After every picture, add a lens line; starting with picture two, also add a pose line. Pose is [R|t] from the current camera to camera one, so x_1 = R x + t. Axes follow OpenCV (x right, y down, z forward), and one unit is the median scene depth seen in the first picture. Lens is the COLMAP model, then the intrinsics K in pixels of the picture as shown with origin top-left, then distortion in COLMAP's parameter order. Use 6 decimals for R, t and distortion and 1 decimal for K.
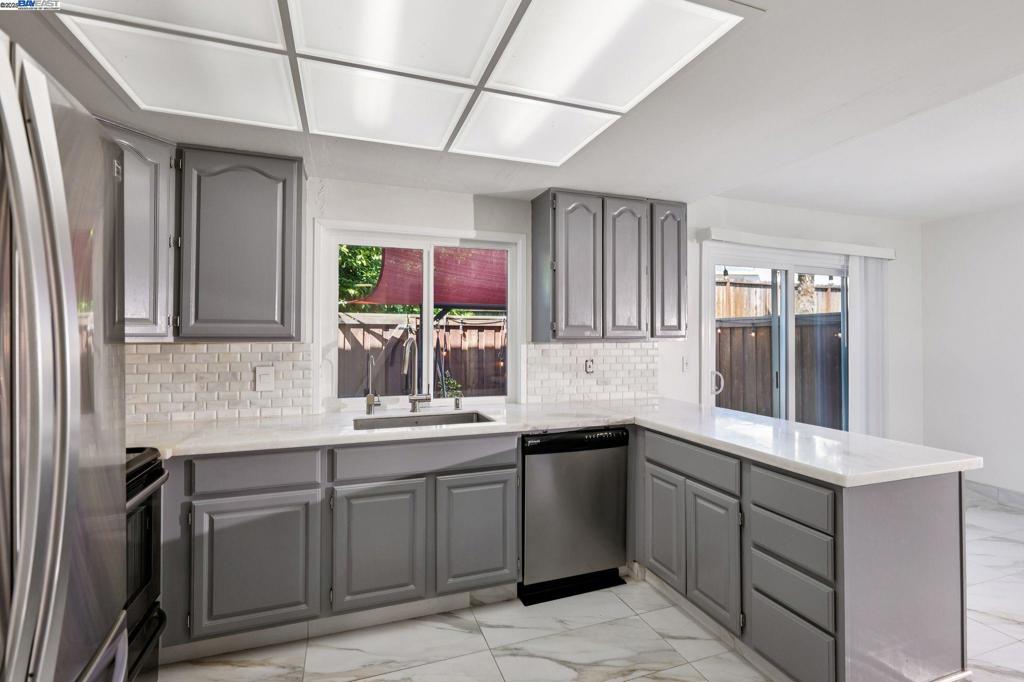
lens RADIAL K [[469.6, 0, 512.0], [0, 469.6, 341.0], [0, 0, 1]] dist [-0.000576, 0.000007]
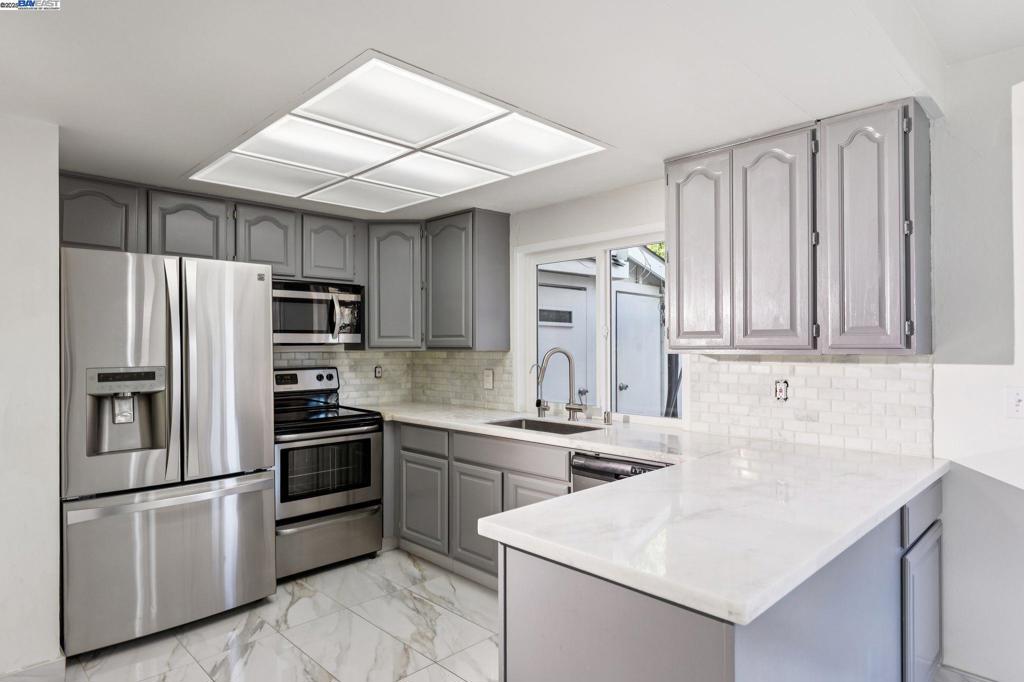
lens RADIAL K [[592.8, 0, 510.4], [0, 592.8, 352.0], [0, 0, 1]] dist [-0.003184, -0.000326]
pose [[0.419295, 0.006298, -0.907828, 1.091492], [-0.007709, 0.999965, 0.003376, -0.000462], [0.907817, 0.005583, 0.419329, 0.411871]]
